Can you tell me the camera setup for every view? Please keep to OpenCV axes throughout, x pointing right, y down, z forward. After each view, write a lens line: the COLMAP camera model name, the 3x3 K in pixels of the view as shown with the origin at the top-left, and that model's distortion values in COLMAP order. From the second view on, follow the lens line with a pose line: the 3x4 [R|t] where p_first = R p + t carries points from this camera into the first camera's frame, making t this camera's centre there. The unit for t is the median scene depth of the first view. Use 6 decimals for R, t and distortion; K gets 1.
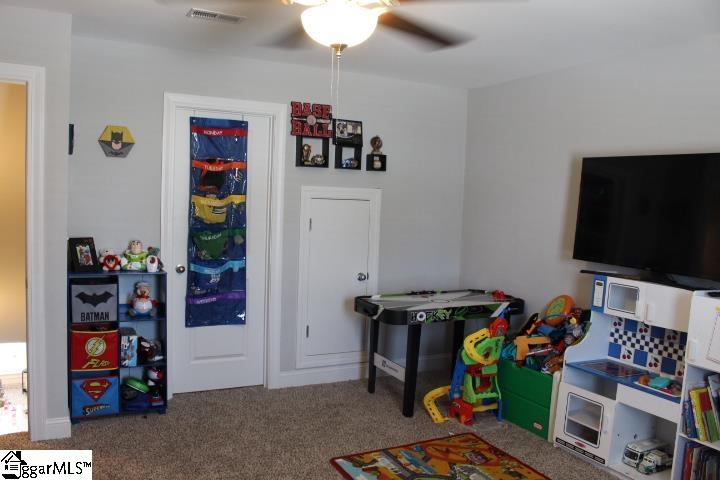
lens RADIAL K [[599.3, 0, 356.0], [0, 599.3, 239.5], [0, 0, 1]] dist [-0.161450, 0.153644]
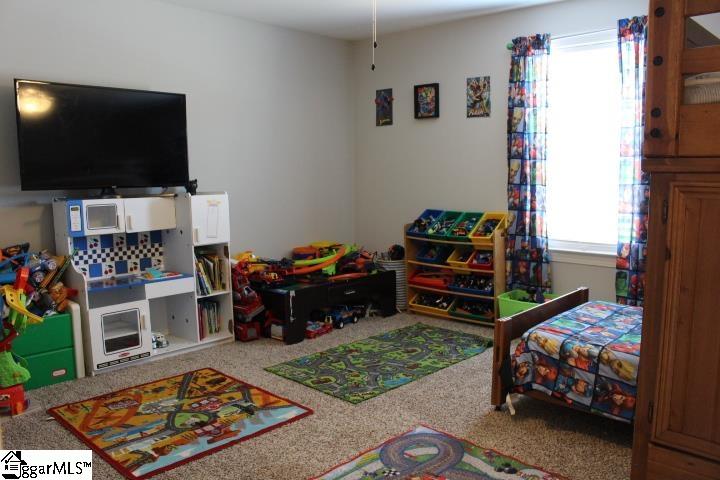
lens RADIAL K [[599.3, 0, 356.0], [0, 599.3, 239.5], [0, 0, 1]] dist [-0.161450, 0.153644]
pose [[-0.339720, -0.149136, 0.928627, -0.731556], [0.057055, 0.982262, 0.178622, -0.025904], [-0.938794, 0.113664, -0.325186, 0.918297]]
